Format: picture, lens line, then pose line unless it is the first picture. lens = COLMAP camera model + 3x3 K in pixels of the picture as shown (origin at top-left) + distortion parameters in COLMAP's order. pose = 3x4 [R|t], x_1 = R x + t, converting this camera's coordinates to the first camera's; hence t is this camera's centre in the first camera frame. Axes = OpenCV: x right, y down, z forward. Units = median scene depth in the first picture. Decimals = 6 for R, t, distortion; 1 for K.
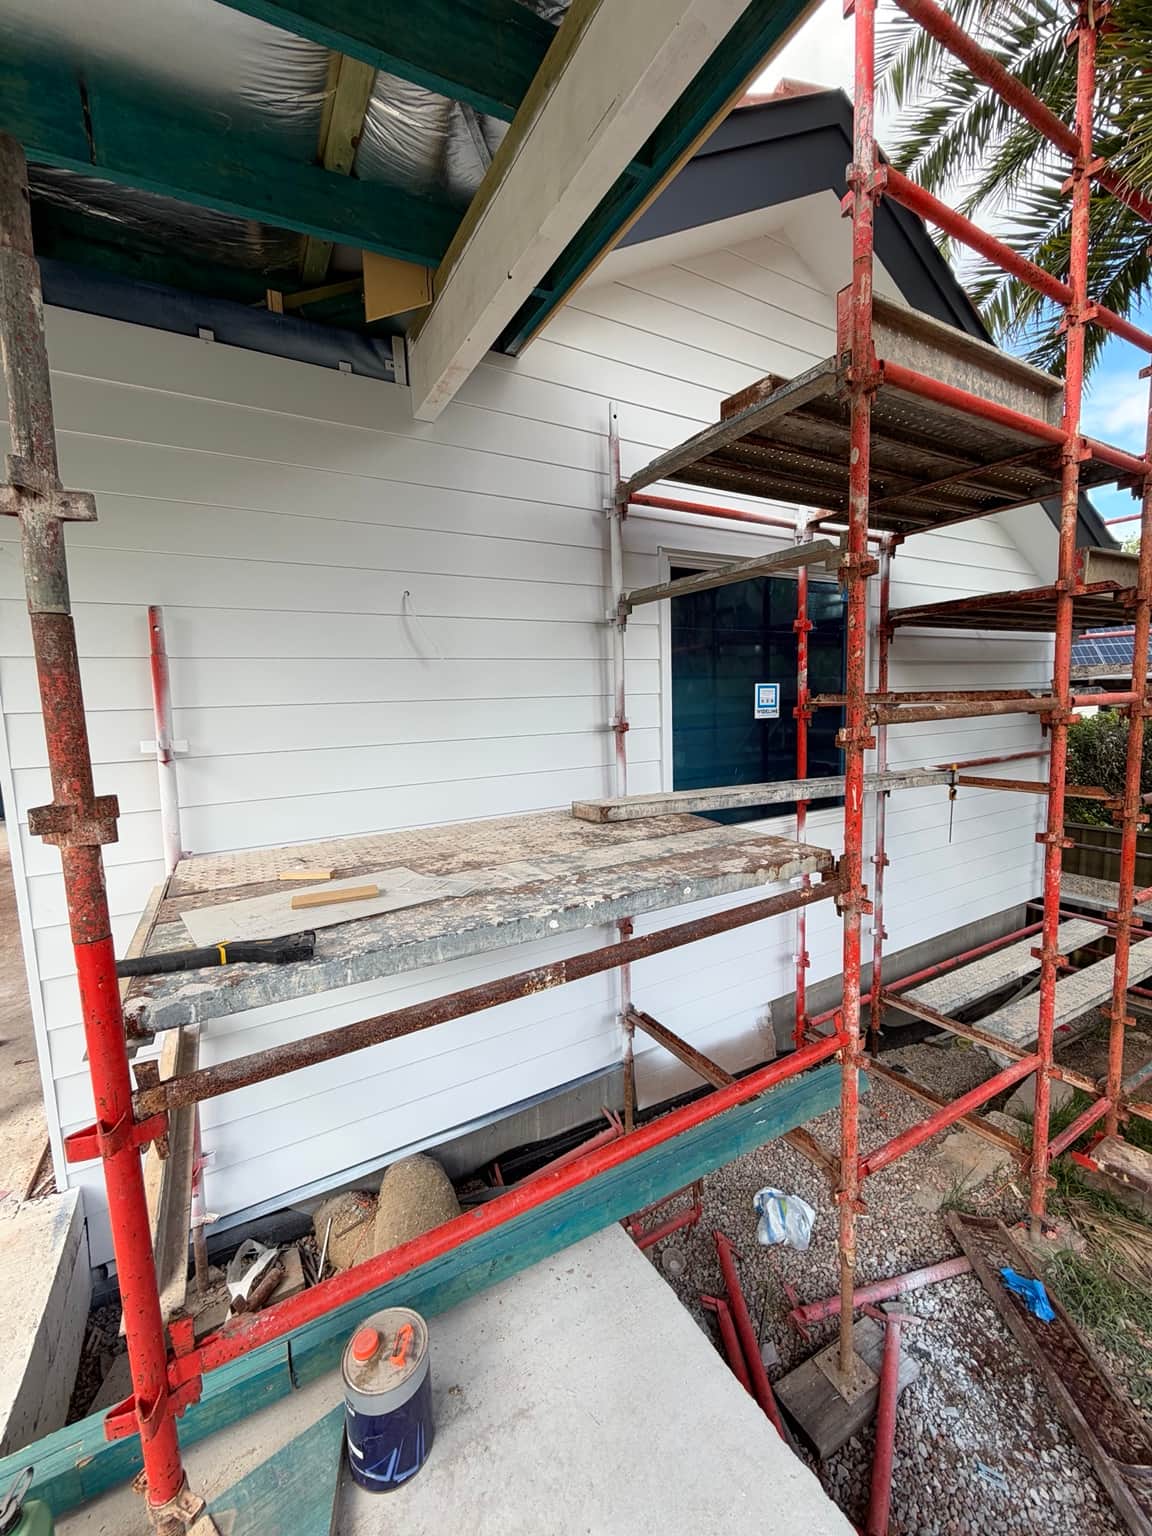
lens RADIAL K [[609.1, 0, 575.0], [0, 609.1, 761.2], [0, 0, 1]] dist [-0.000703, 0.000006]
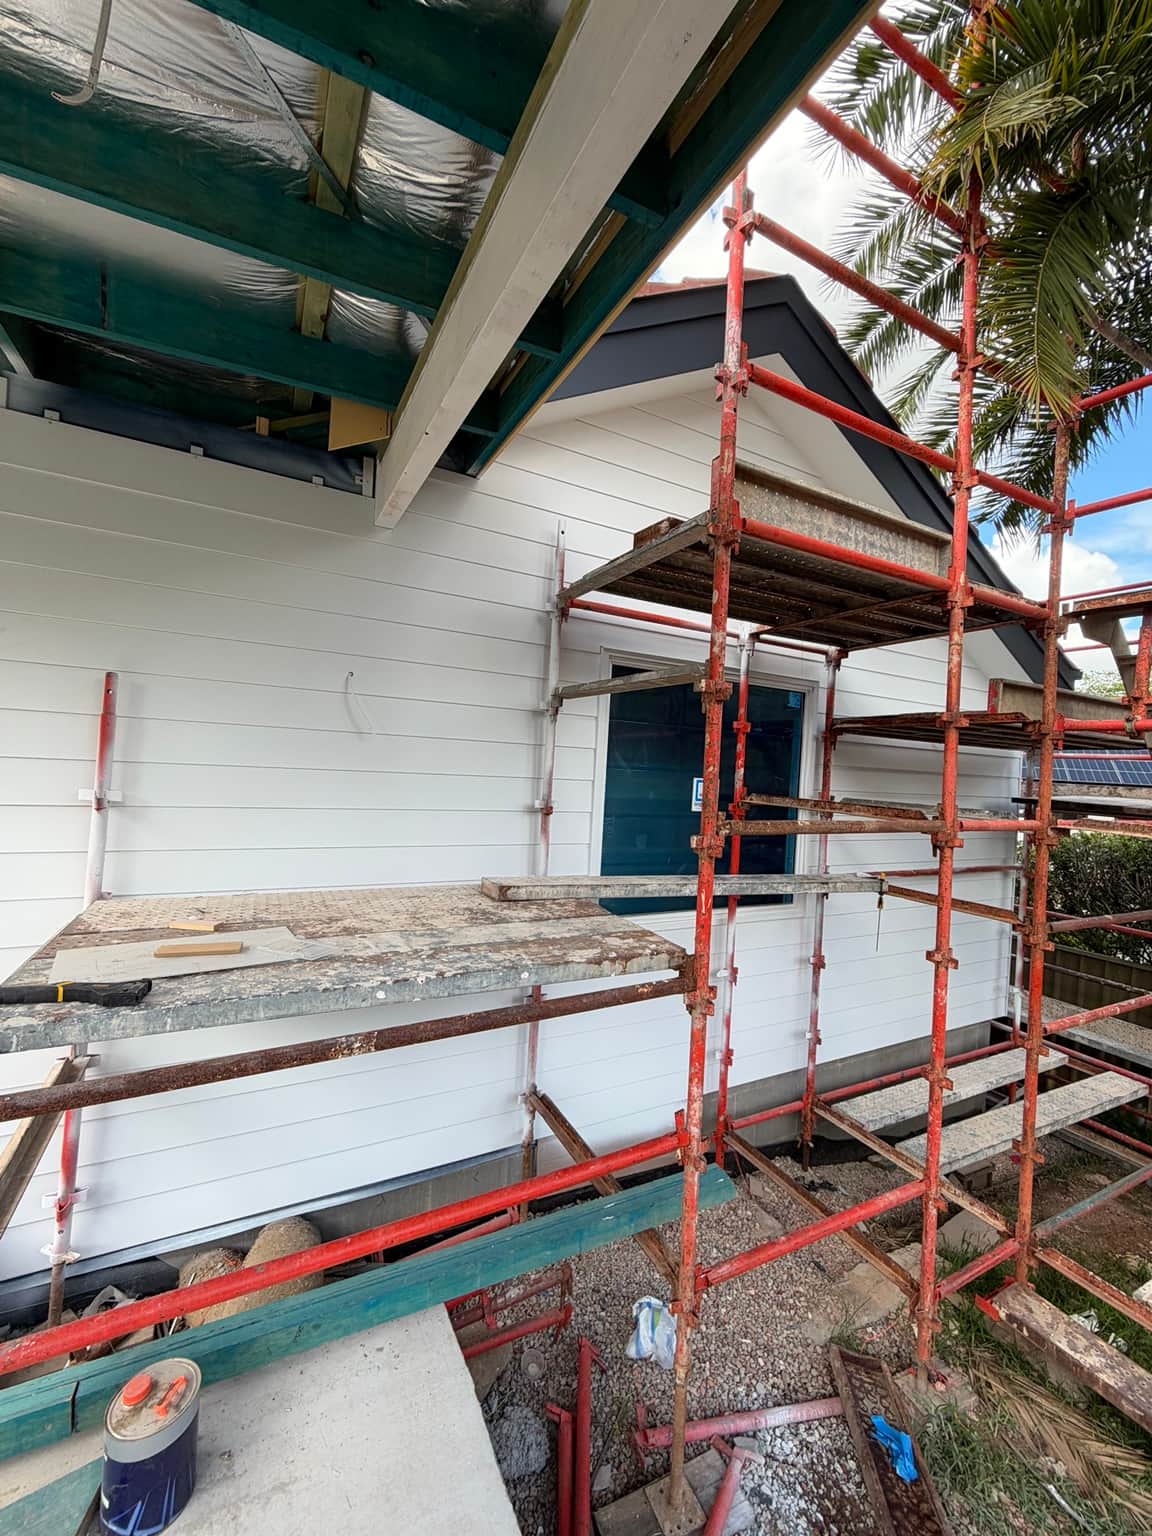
lens RADIAL K [[609.1, 0, 575.0], [0, 609.1, 761.2], [0, 0, 1]] dist [-0.000703, 0.000006]
pose [[0.995503, 0.085782, -0.040189, 0.198117], [-0.089616, 0.990317, -0.106027, -0.039196], [0.030704, 0.109151, 0.993551, -0.075368]]
